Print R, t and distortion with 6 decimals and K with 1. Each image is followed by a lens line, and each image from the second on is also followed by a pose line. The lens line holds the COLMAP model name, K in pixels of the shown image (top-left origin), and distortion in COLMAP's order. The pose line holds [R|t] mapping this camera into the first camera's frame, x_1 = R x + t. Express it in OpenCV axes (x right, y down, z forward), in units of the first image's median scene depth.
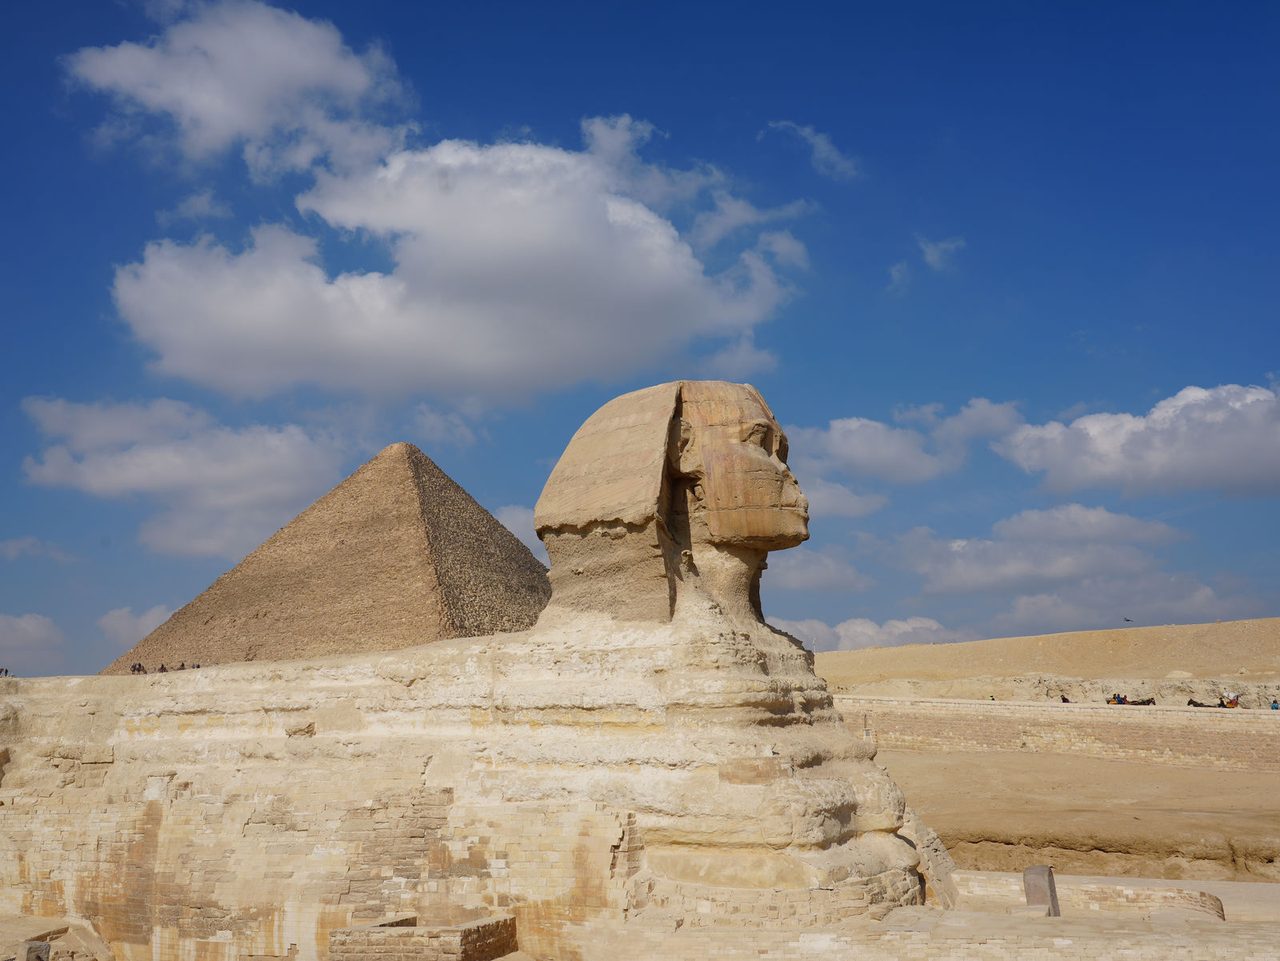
lens RADIAL K [[1297.6, 0, 640.0], [0, 1297.6, 480.6], [0, 0, 1]] dist [0.008685, 0.000000]
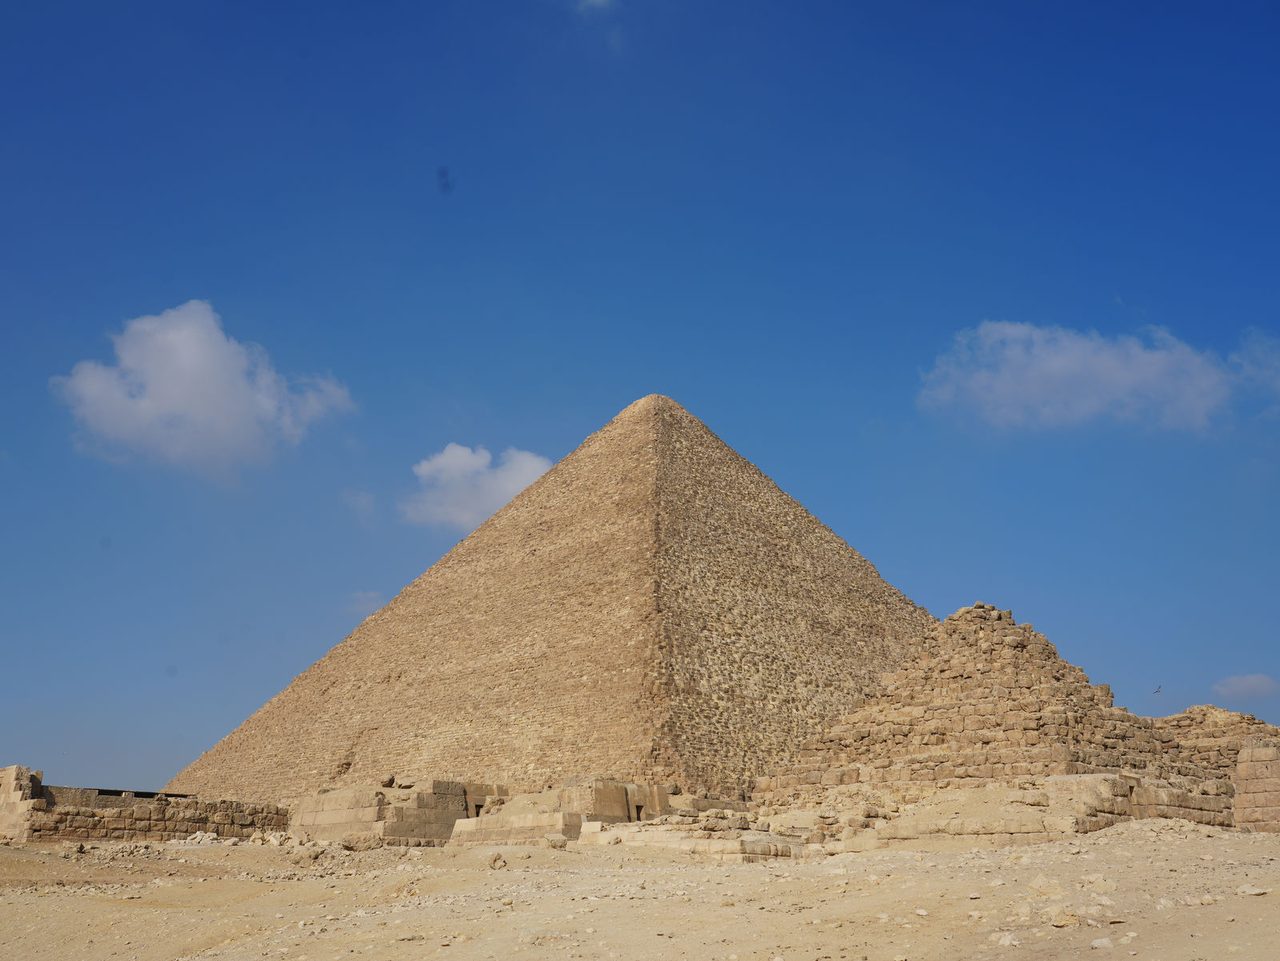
lens RADIAL K [[1297.6, 0, 640.4], [0, 1297.6, 480.9], [0, 0, 1]] dist [0.008685, 0.000000]
pose [[0.940172, -0.059819, -0.335407, 0.013907], [0.034547, 0.996130, -0.080819, 0.066498], [0.338944, 0.064397, 0.938600, 0.482807]]
